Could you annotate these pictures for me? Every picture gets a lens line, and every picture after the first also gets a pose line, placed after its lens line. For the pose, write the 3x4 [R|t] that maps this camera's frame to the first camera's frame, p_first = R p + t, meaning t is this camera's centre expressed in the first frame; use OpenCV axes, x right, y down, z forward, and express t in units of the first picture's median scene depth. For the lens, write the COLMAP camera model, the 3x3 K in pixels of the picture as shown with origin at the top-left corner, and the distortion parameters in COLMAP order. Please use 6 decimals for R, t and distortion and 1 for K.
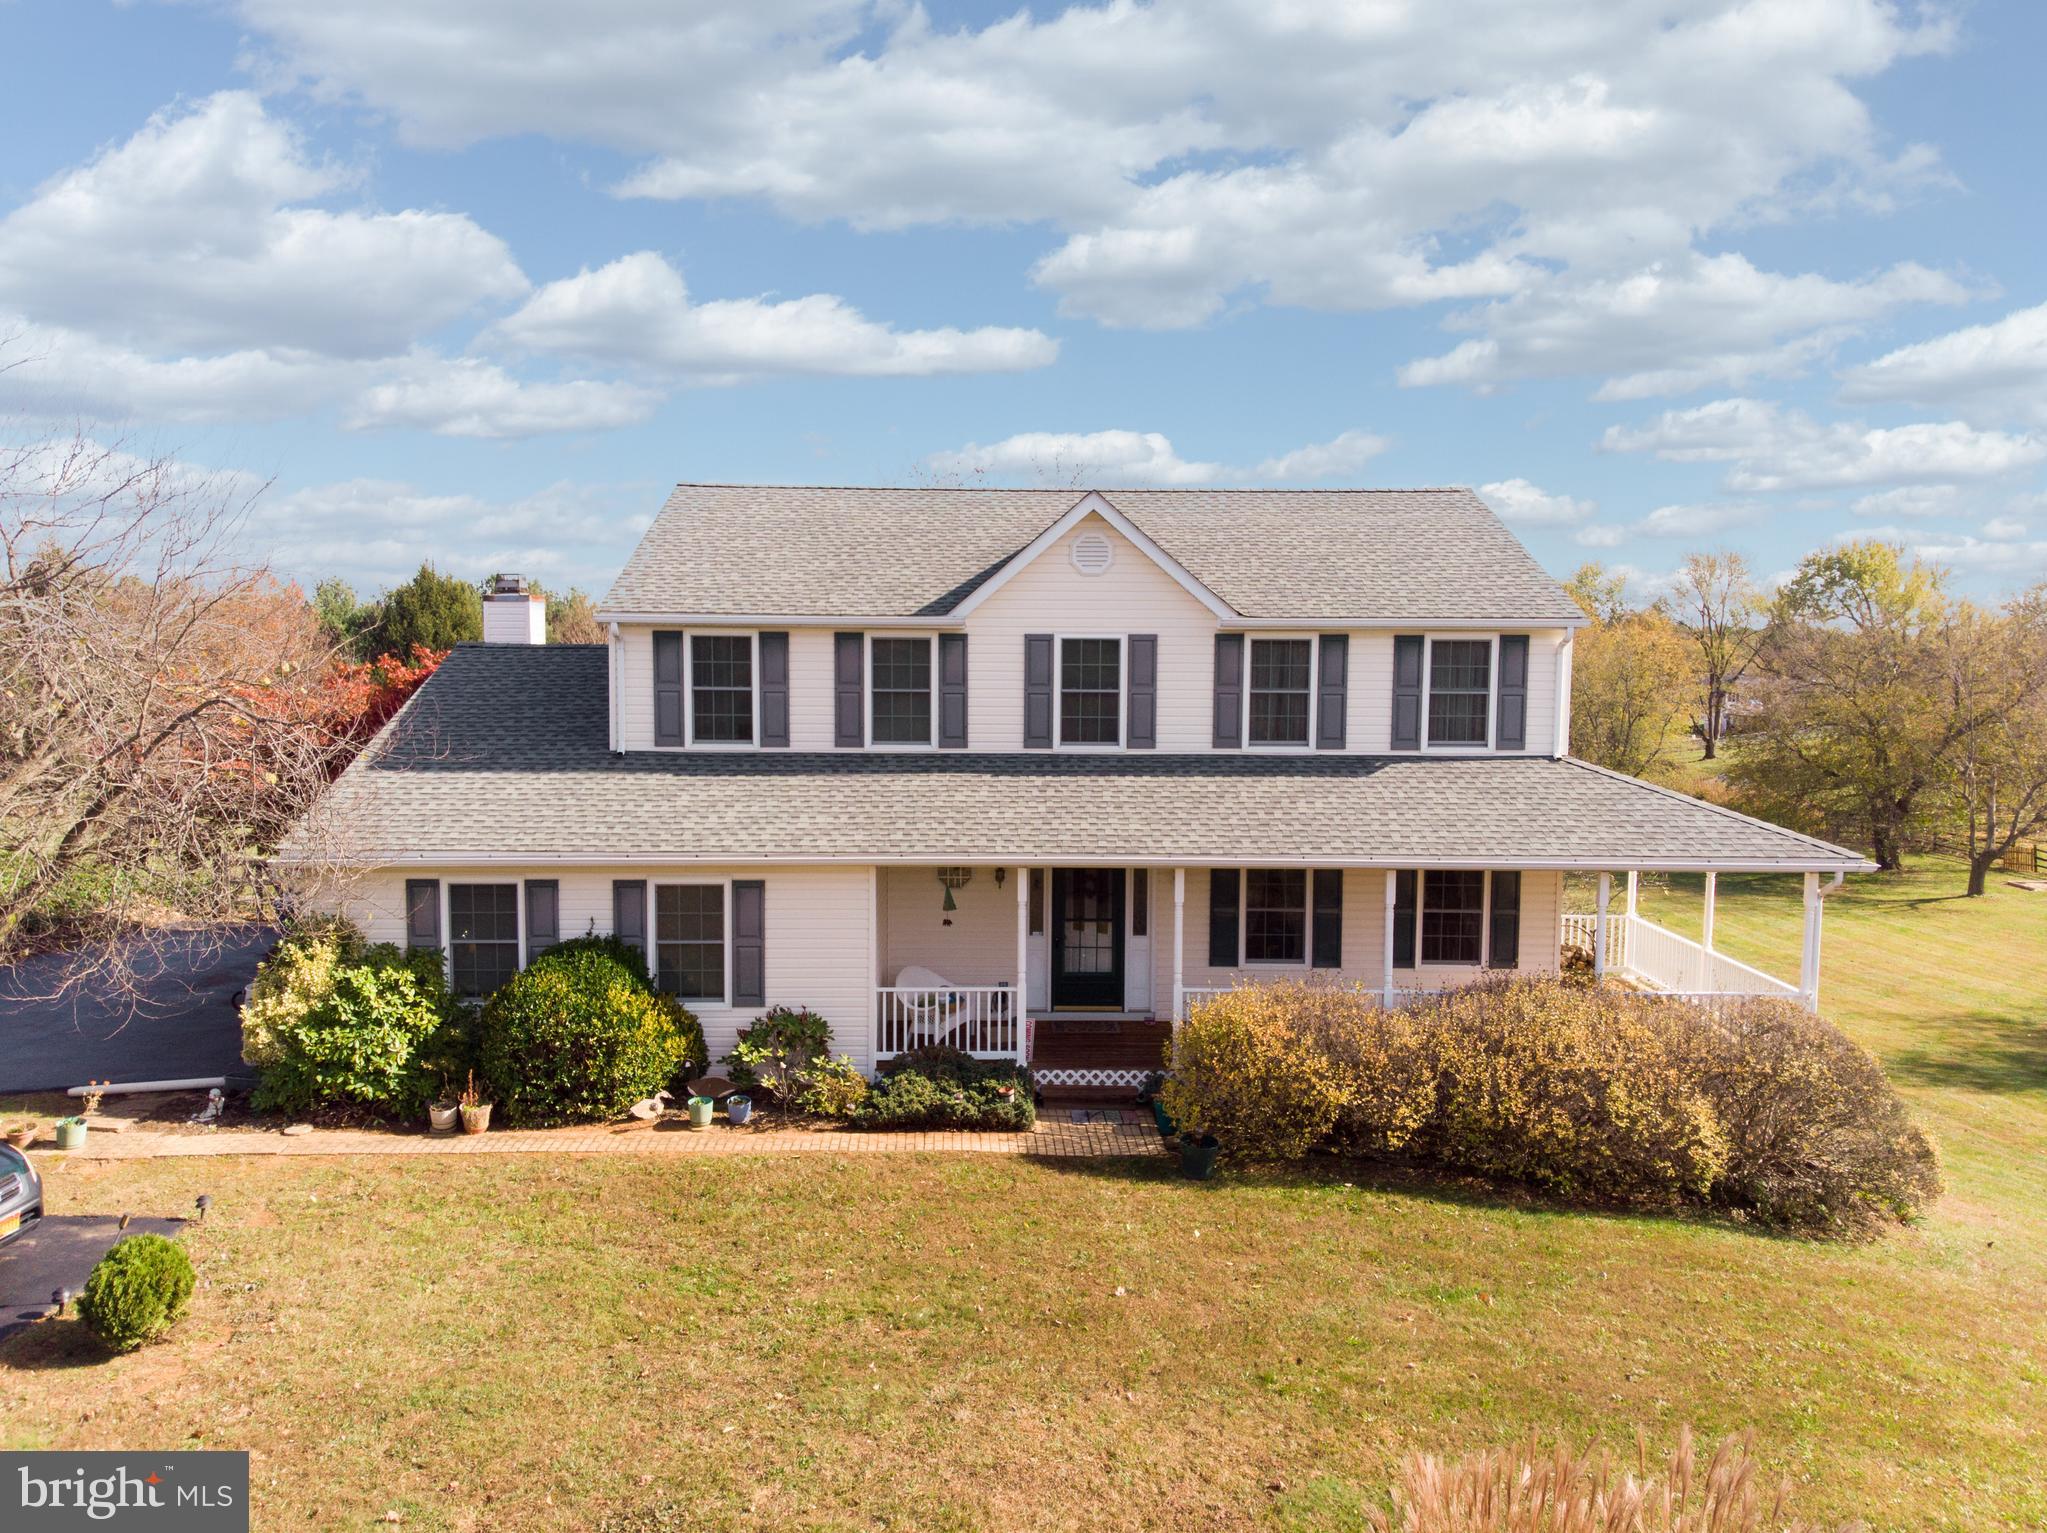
lens RADIAL K [[1504.5, 0, 1023.8], [0, 1504.5, 754.2], [0, 0, 1]] dist [0.041640, -0.003757]
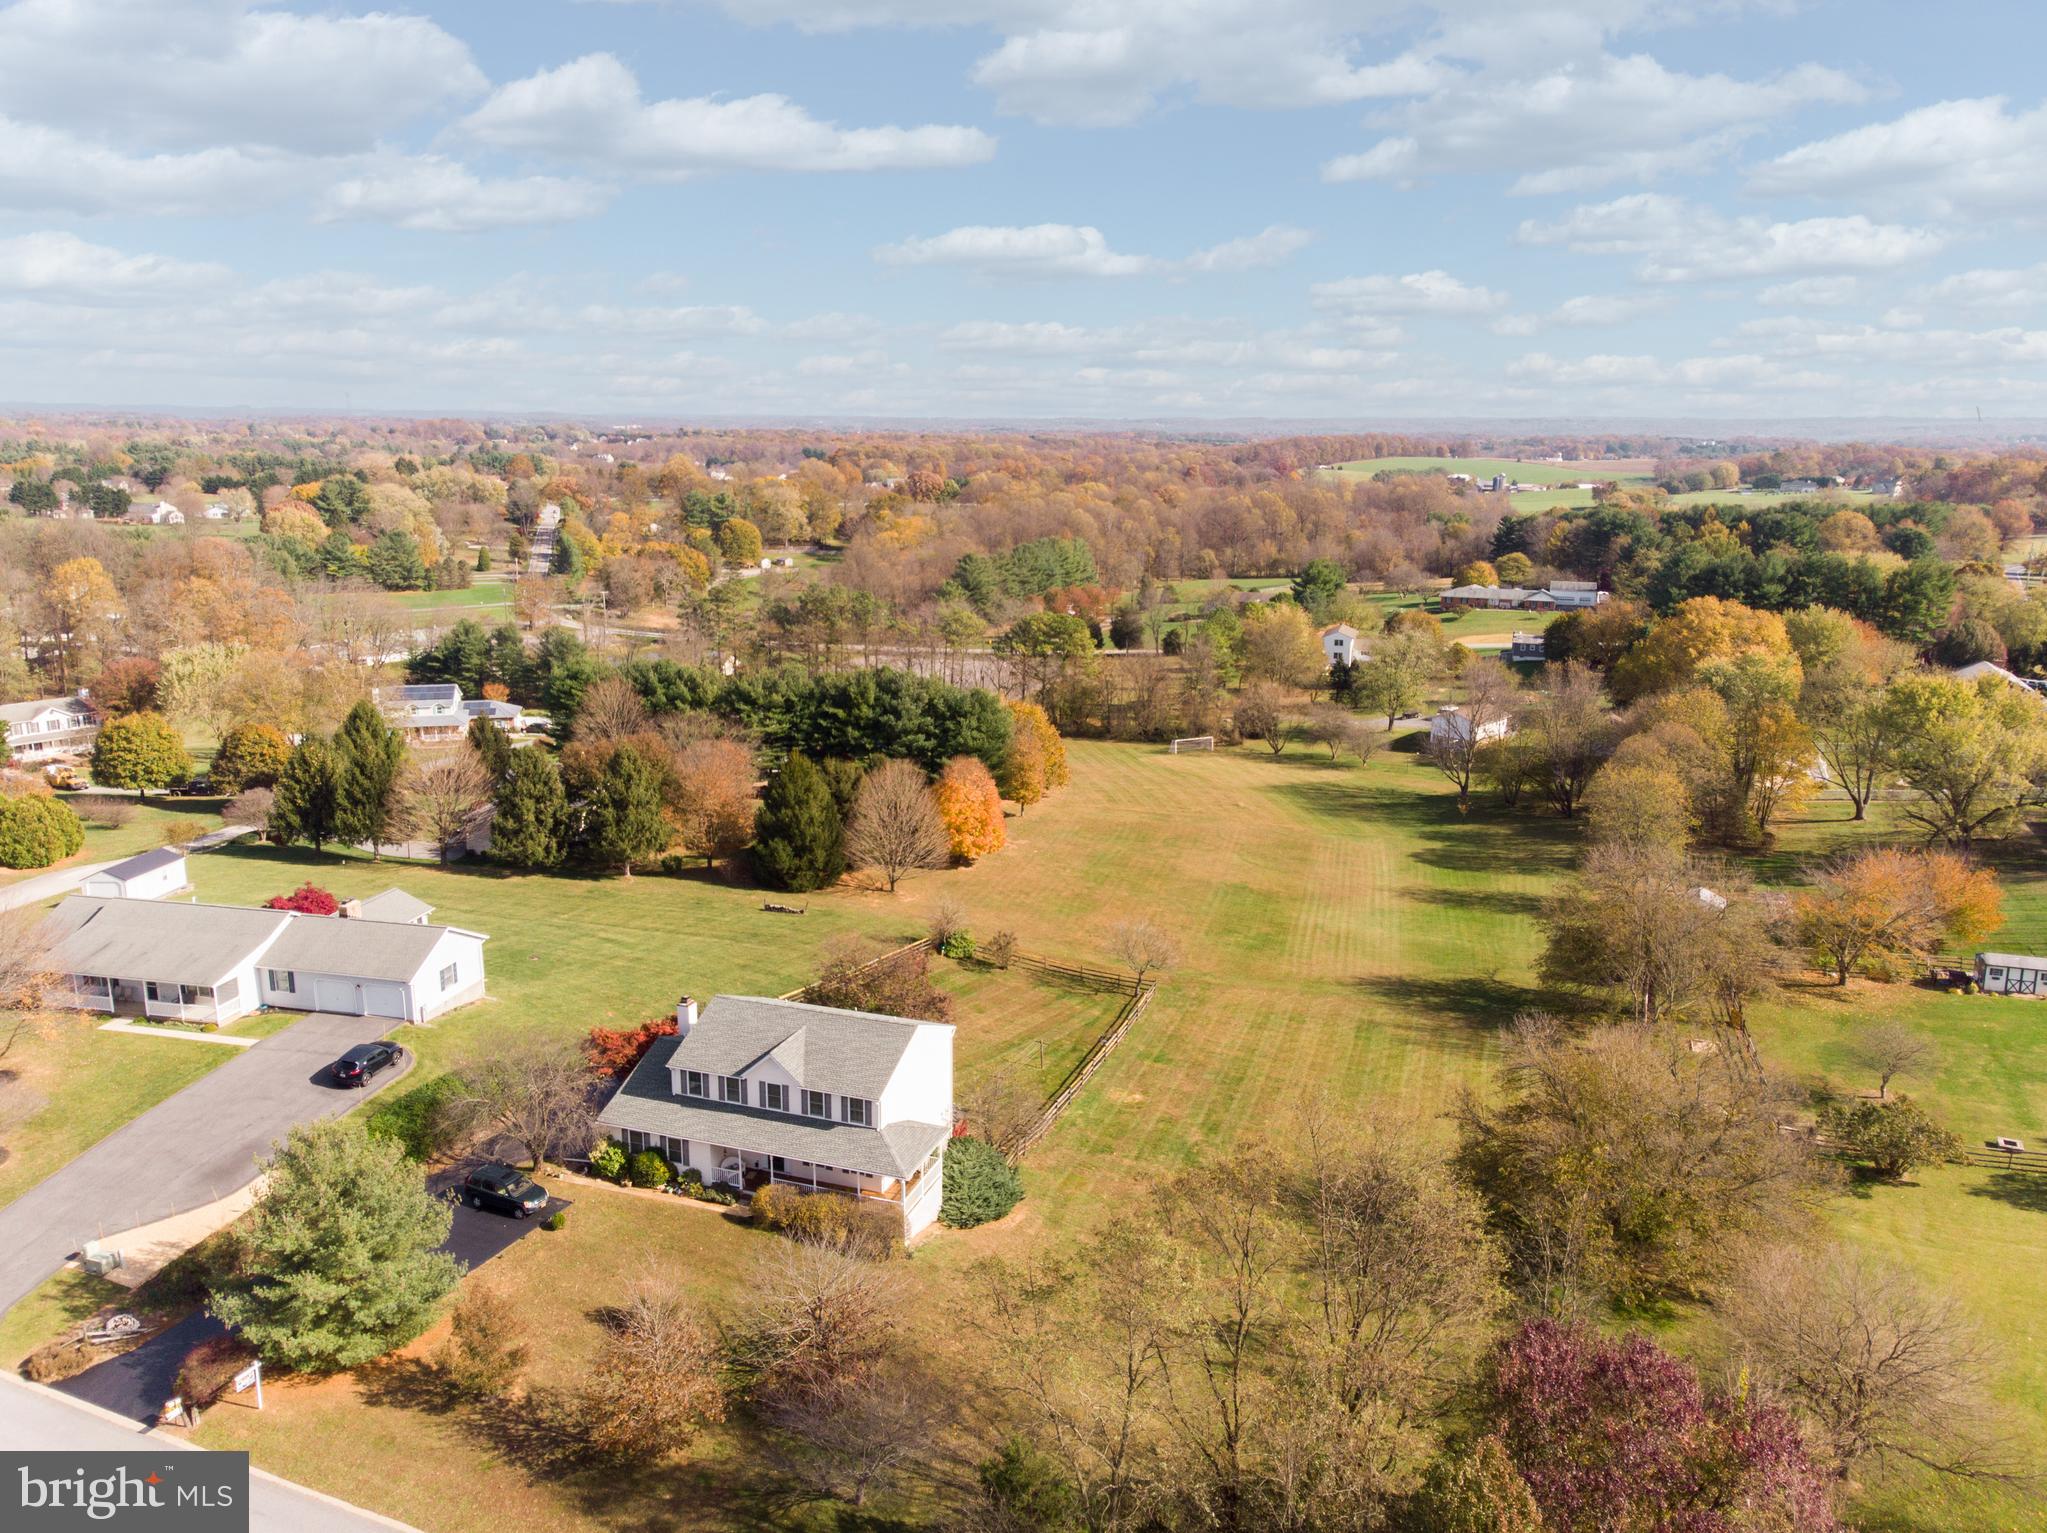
lens RADIAL K [[1454.6, 0, 1035.1], [0, 1454.6, 768.6], [0, 0, 1]] dist [0.080588, -0.126465]
pose [[0.938896, 0.084466, -0.333678, 2.204522], [-0.036893, 0.988534, 0.146423, -1.723271], [0.342219, -0.125166, 0.931246, -2.638178]]
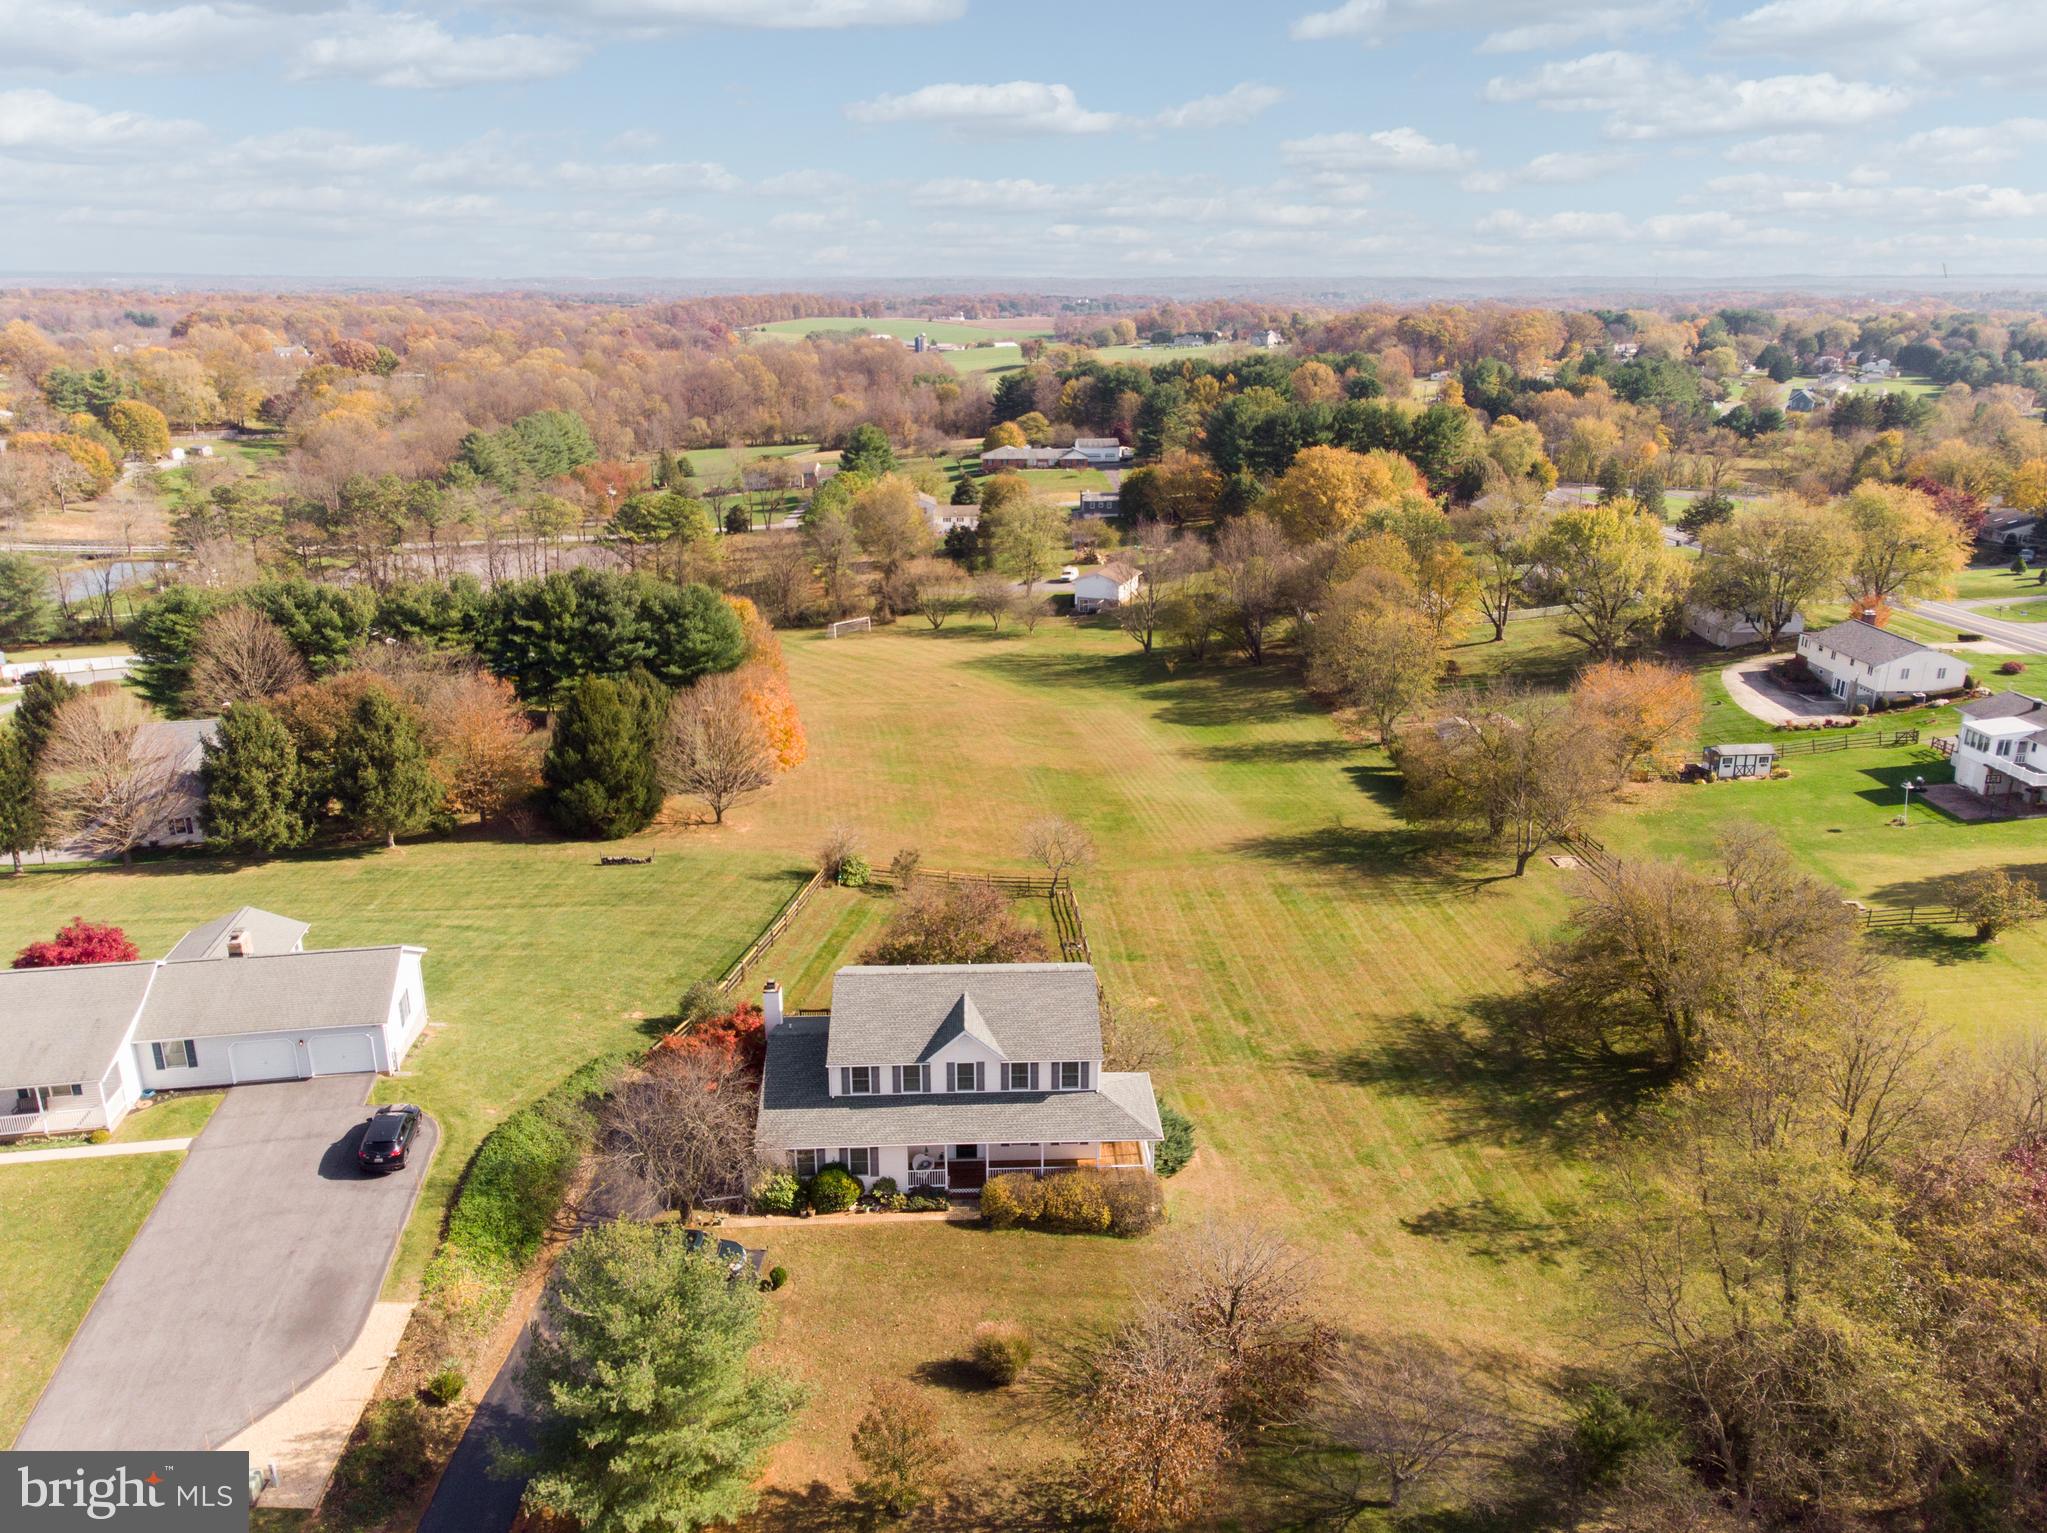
lens RADIAL K [[1478.3, 0, 1029.6], [0, 1478.3, 756.8], [0, 0, 1]] dist [0.023975, 0.018474]
pose [[0.999609, -0.009892, 0.026168, 0.124832], [0.003982, 0.976190, 0.216880, -1.716360], [-0.027690, -0.216691, 0.975848, -2.496446]]
